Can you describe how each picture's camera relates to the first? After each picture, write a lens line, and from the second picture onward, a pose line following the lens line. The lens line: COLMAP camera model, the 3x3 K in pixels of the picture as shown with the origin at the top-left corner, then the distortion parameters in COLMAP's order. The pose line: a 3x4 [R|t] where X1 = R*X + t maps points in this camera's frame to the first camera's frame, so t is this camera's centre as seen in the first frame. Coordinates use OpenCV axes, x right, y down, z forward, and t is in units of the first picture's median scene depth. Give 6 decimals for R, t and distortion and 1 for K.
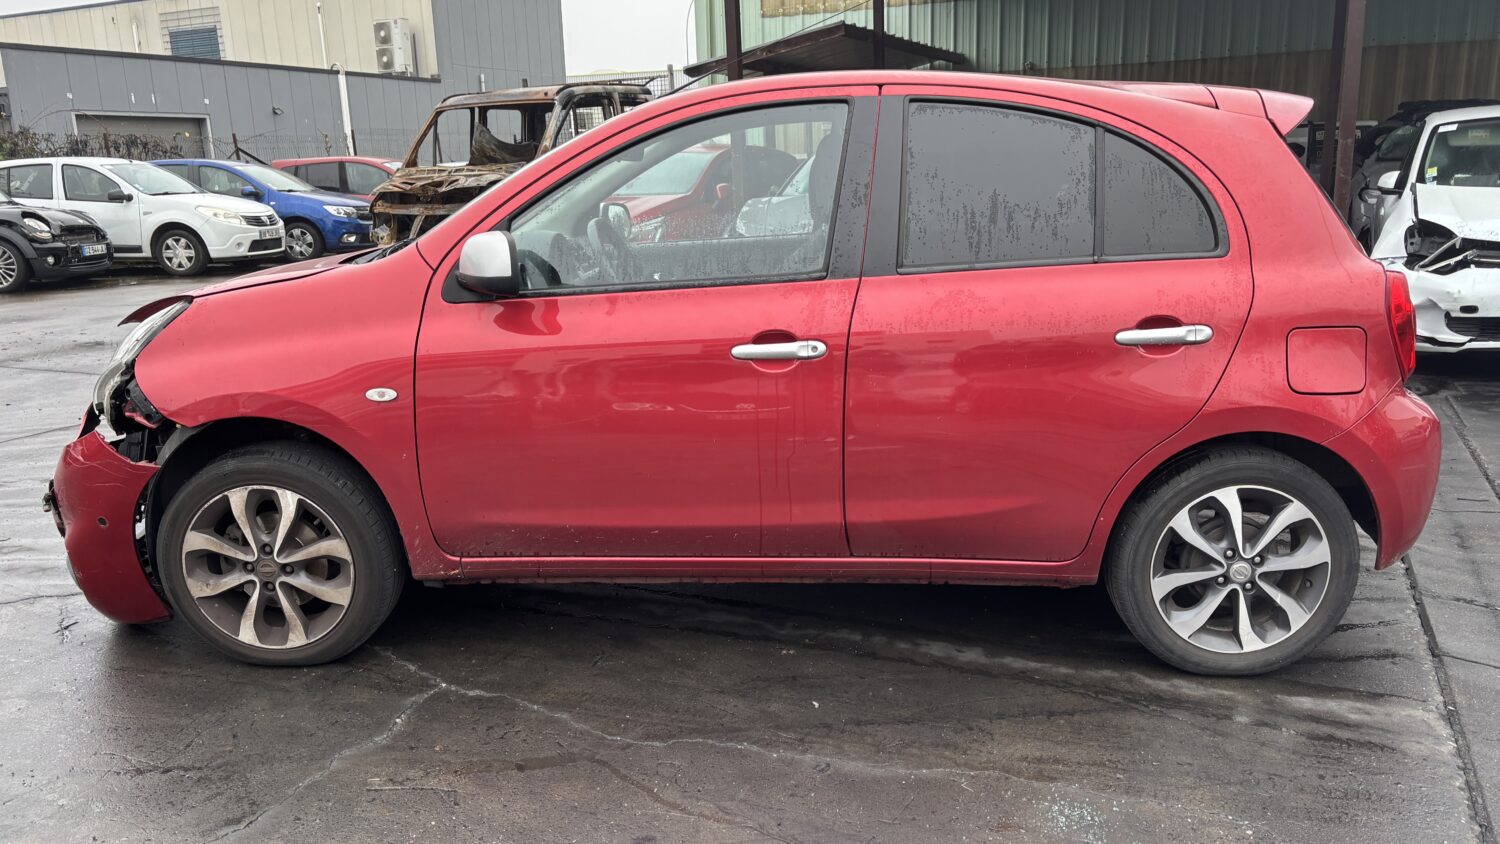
lens RADIAL K [[1109.4, 0, 750.0], [0, 1109.4, 422.0], [0, 0, 1]] dist [0.031624, -0.002176]
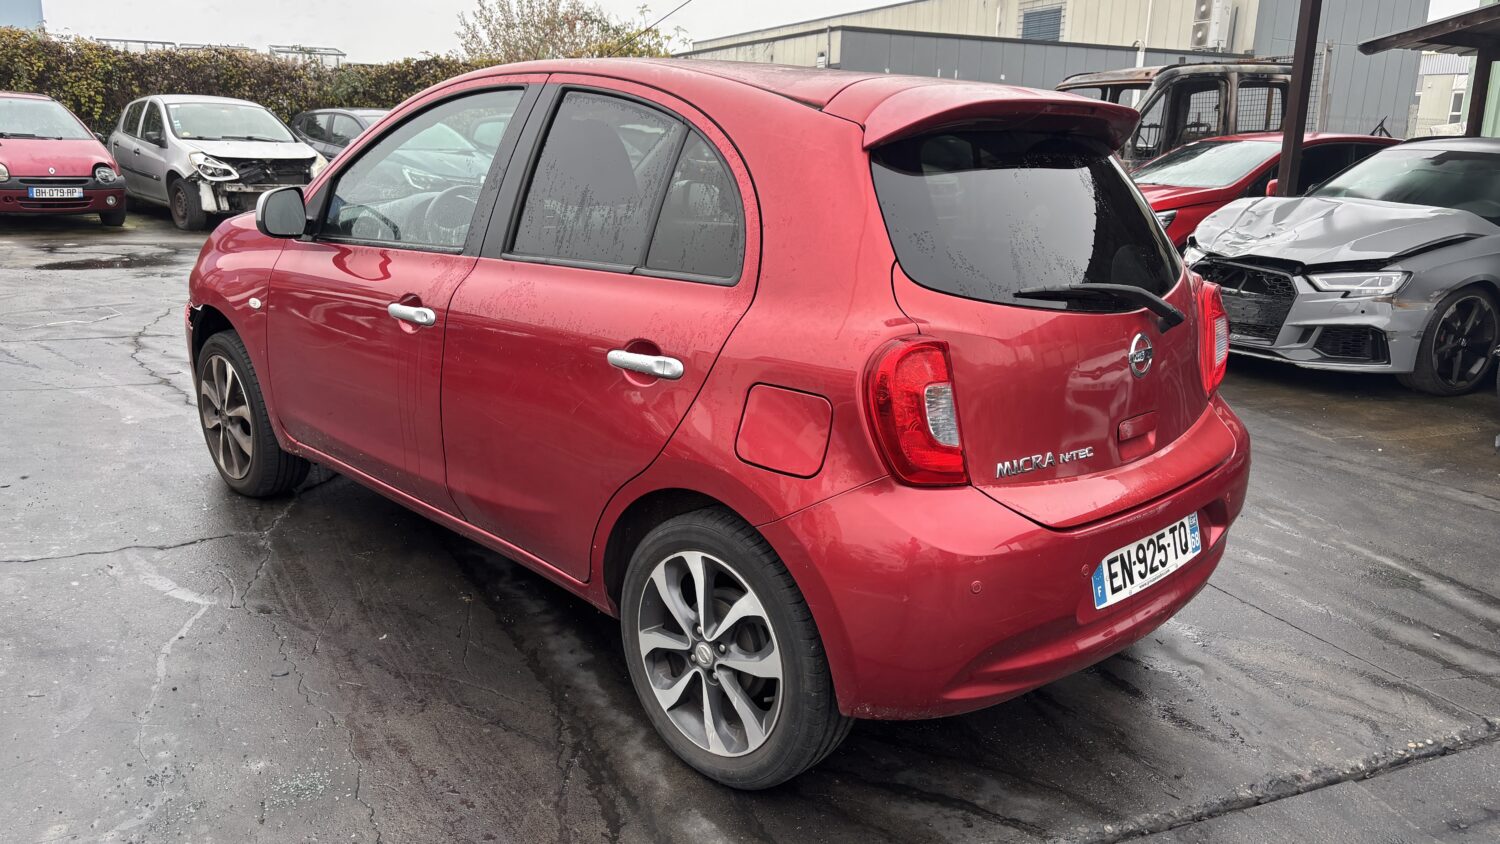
lens RADIAL K [[1114.3, 0, 749.0], [0, 1114.3, 413.5], [0, 0, 1]] dist [0.077962, -0.083869]
pose [[0.746210, 0.207596, -0.632515, 0.962776], [-0.201590, 0.975989, 0.082501, -0.122318], [0.634455, 0.065946, 0.770142, 0.351873]]
